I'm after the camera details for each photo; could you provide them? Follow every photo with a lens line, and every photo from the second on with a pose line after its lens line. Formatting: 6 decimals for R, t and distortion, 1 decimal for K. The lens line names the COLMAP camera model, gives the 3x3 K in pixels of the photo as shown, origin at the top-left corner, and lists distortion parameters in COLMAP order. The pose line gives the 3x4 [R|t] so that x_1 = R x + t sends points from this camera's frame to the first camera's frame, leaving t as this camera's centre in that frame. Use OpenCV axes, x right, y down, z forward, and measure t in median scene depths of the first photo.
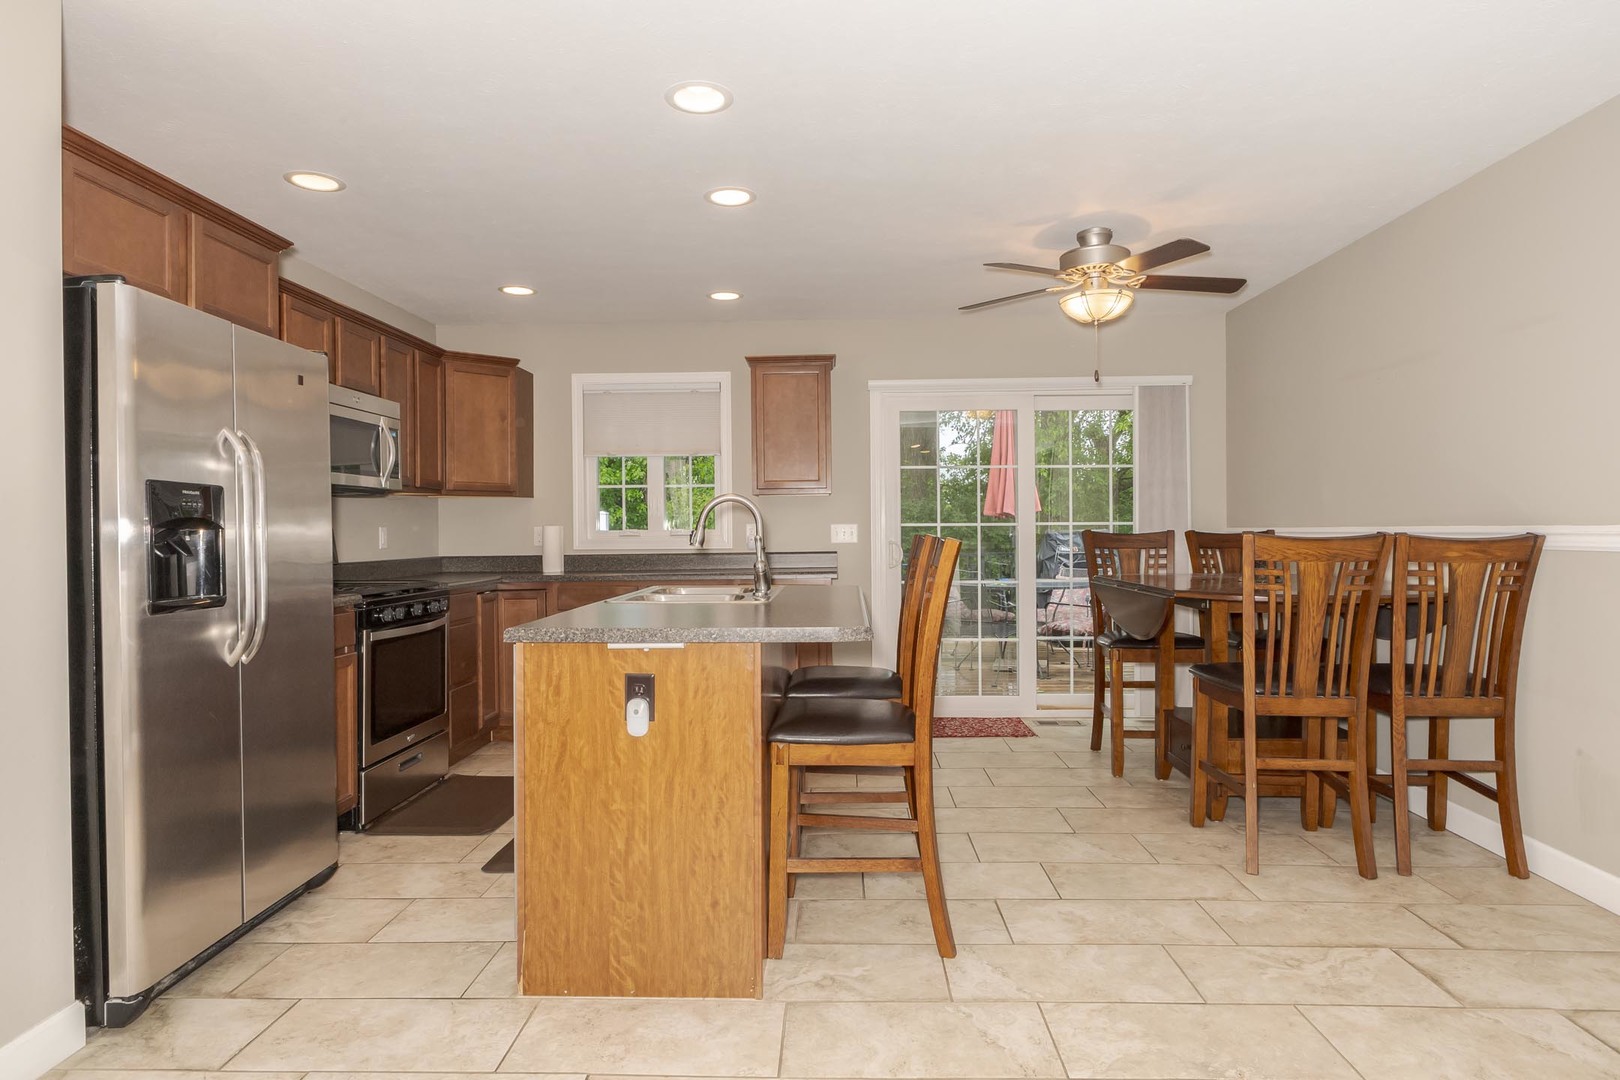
lens RADIAL K [[927.2, 0, 809.6], [0, 927.2, 504.8], [0, 0, 1]] dist [0.003894, 0.000888]
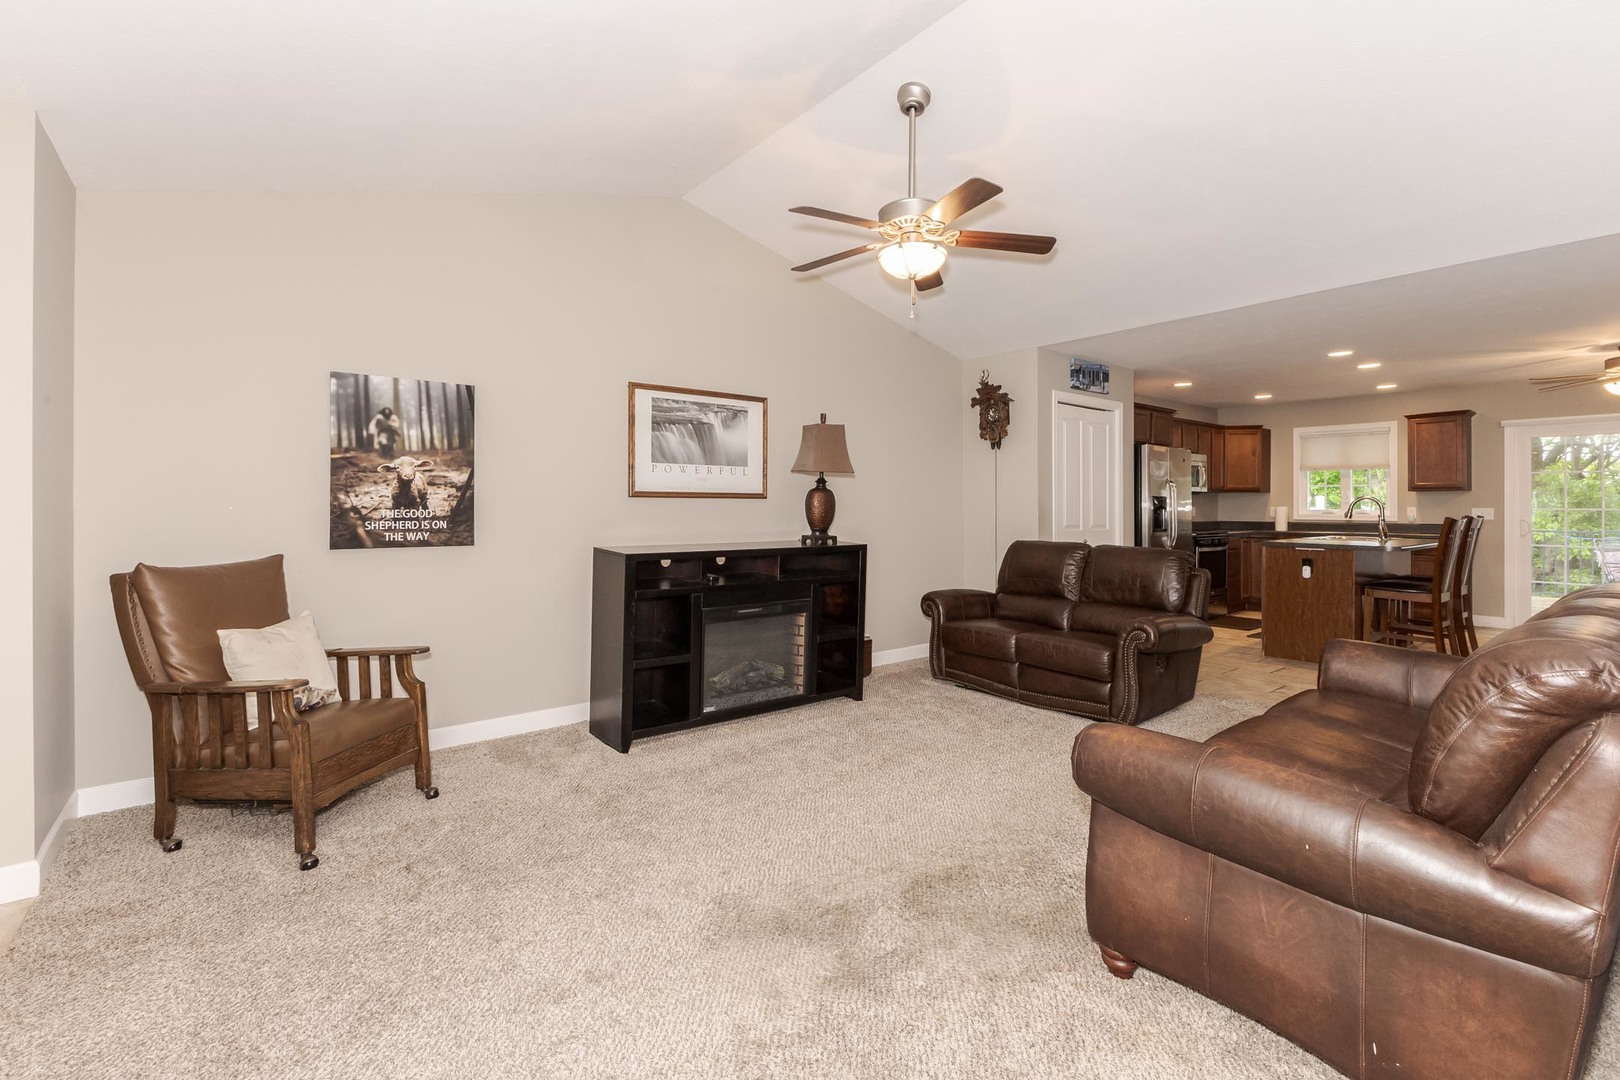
lens RADIAL K [[716.4, 0, 814.6], [0, 716.4, 507.2], [0, 0, 1]] dist [0.000131, 0.000056]
pose [[0.653589, 0.014371, -0.756713, 0.307386], [0.009410, 0.999588, 0.027110, -0.037001], [0.756791, -0.024839, 0.653185, -1.009456]]
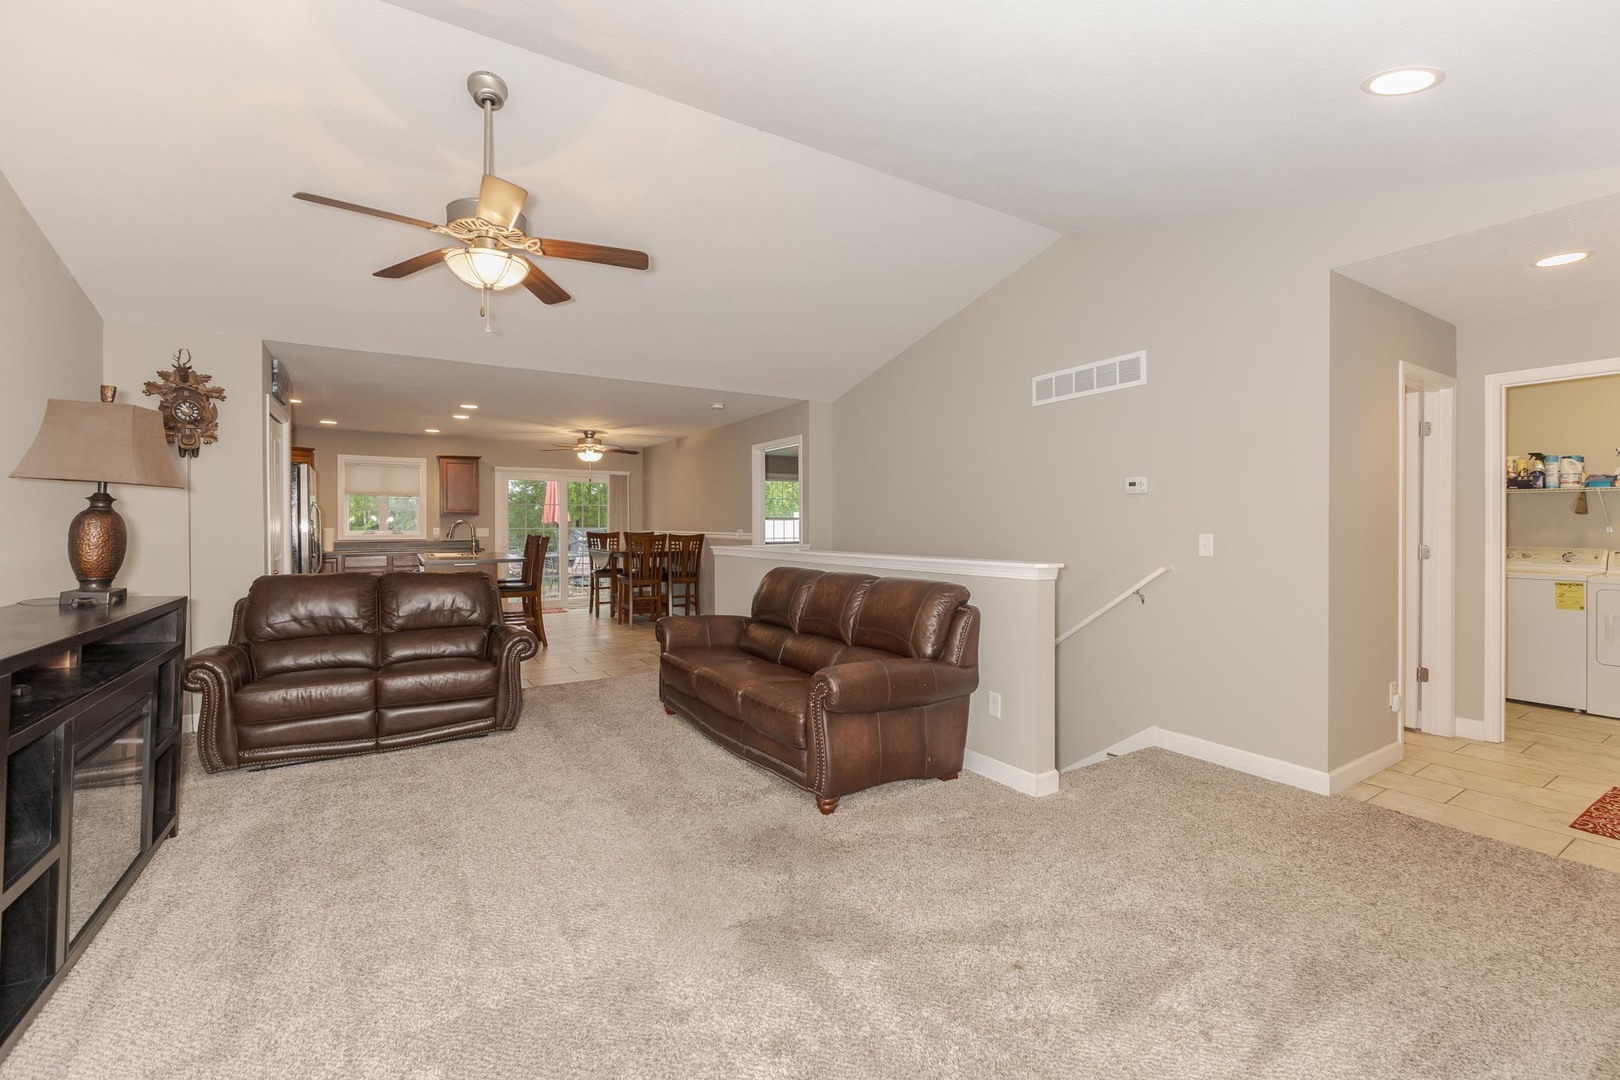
lens RADIAL K [[674.2, 0, 809.9], [0, 674.2, 521.8], [0, 0, 1]] dist [-0.000031, 0.000014]
pose [[0.831616, 0.011430, 0.555234, -0.294688], [-0.022346, 0.999667, 0.012891, -0.047703], [-0.554902, -0.023128, 0.831594, -1.148432]]
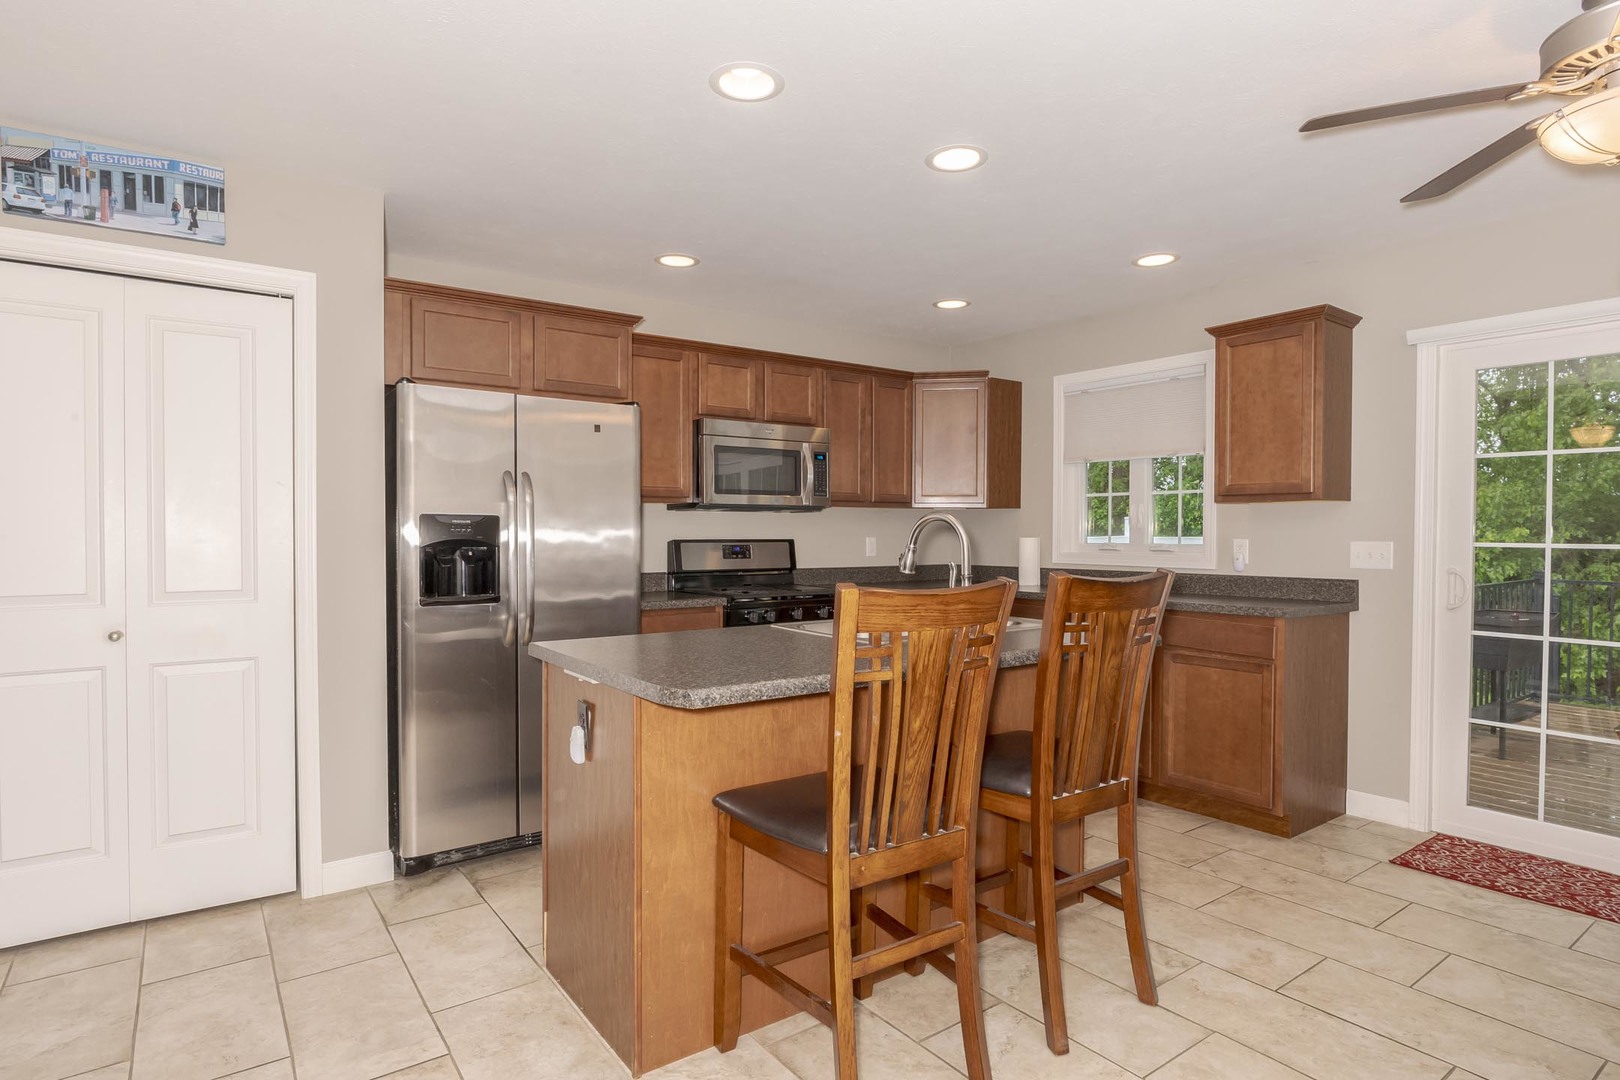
lens RADIAL K [[874.4, 0, 810.0], [0, 874.4, 540.0], [0, 0, 1]] dist [-0.011181, 0.000553]
pose [[0.611884, 0.019648, -0.790703, 0.400163], [0.011684, 0.999358, 0.033875, -0.011637], [0.790861, -0.029966, 0.611262, 0.352834]]
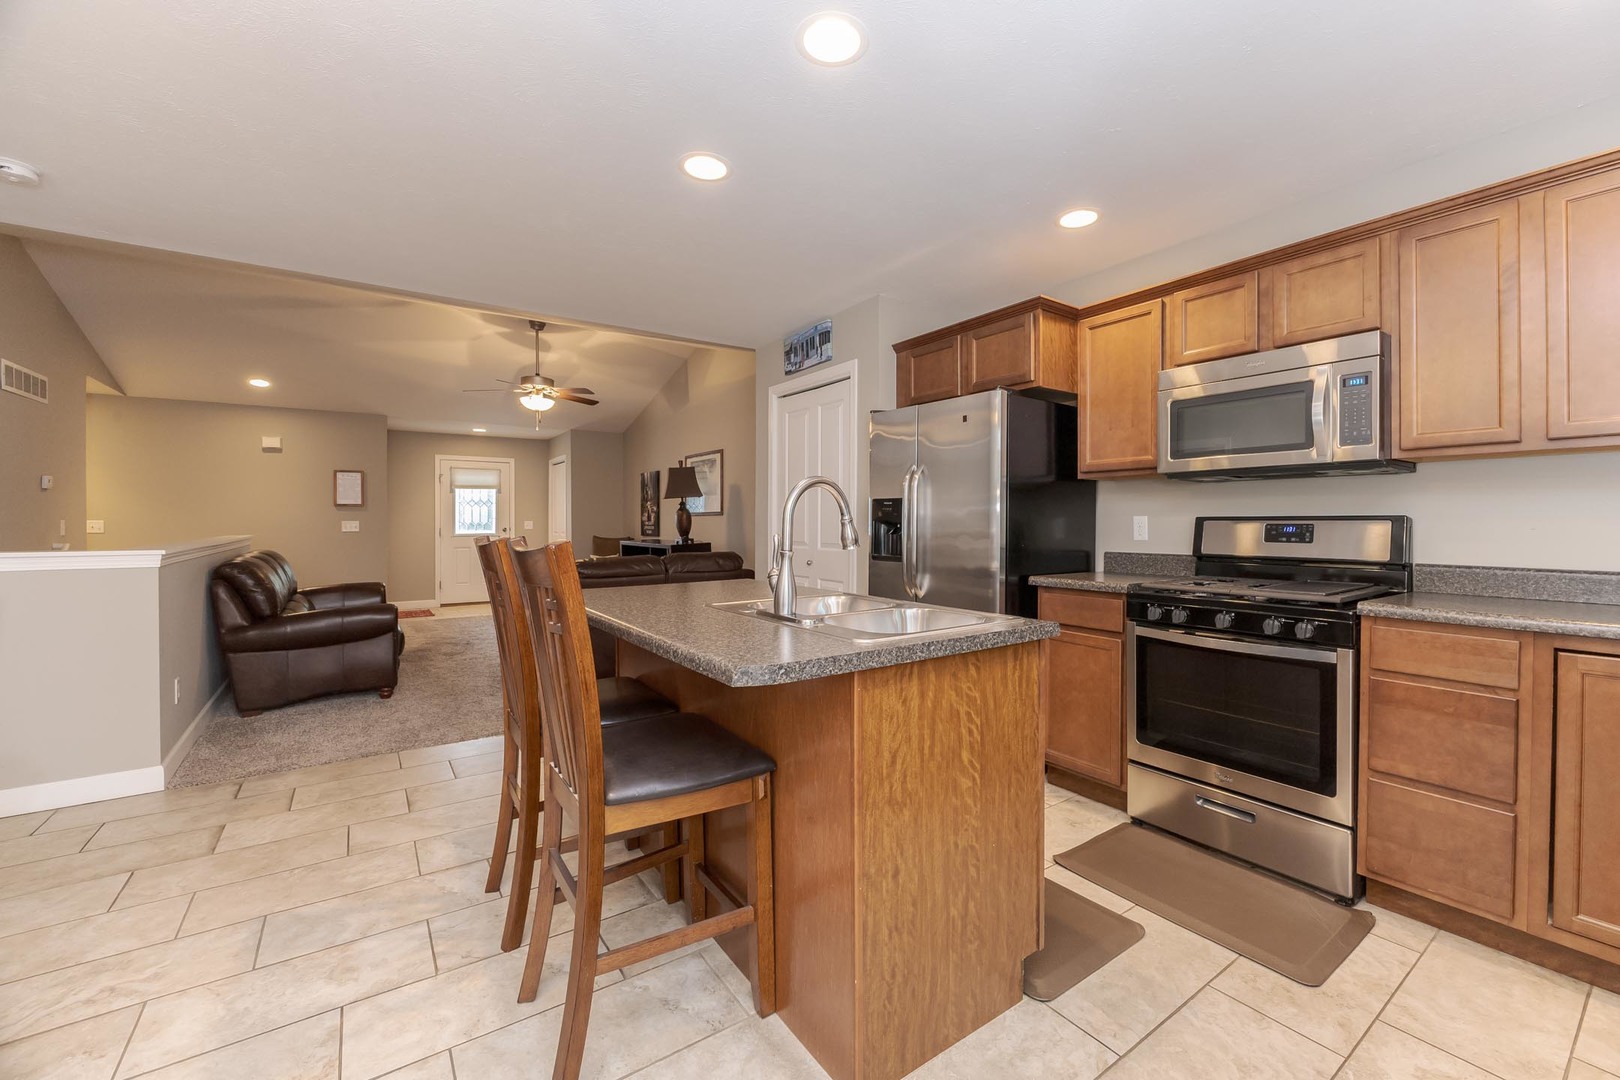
lens RADIAL K [[697.7, 0, 806.8], [0, 697.7, 528.6], [0, 0, 1]] dist [-0.002293, -0.000264]
pose [[-0.822825, 0.024339, -0.567773, 0.193730], [0.030667, 0.999528, -0.001595, 0.023028], [0.567467, -0.018724, -0.823183, 1.221489]]
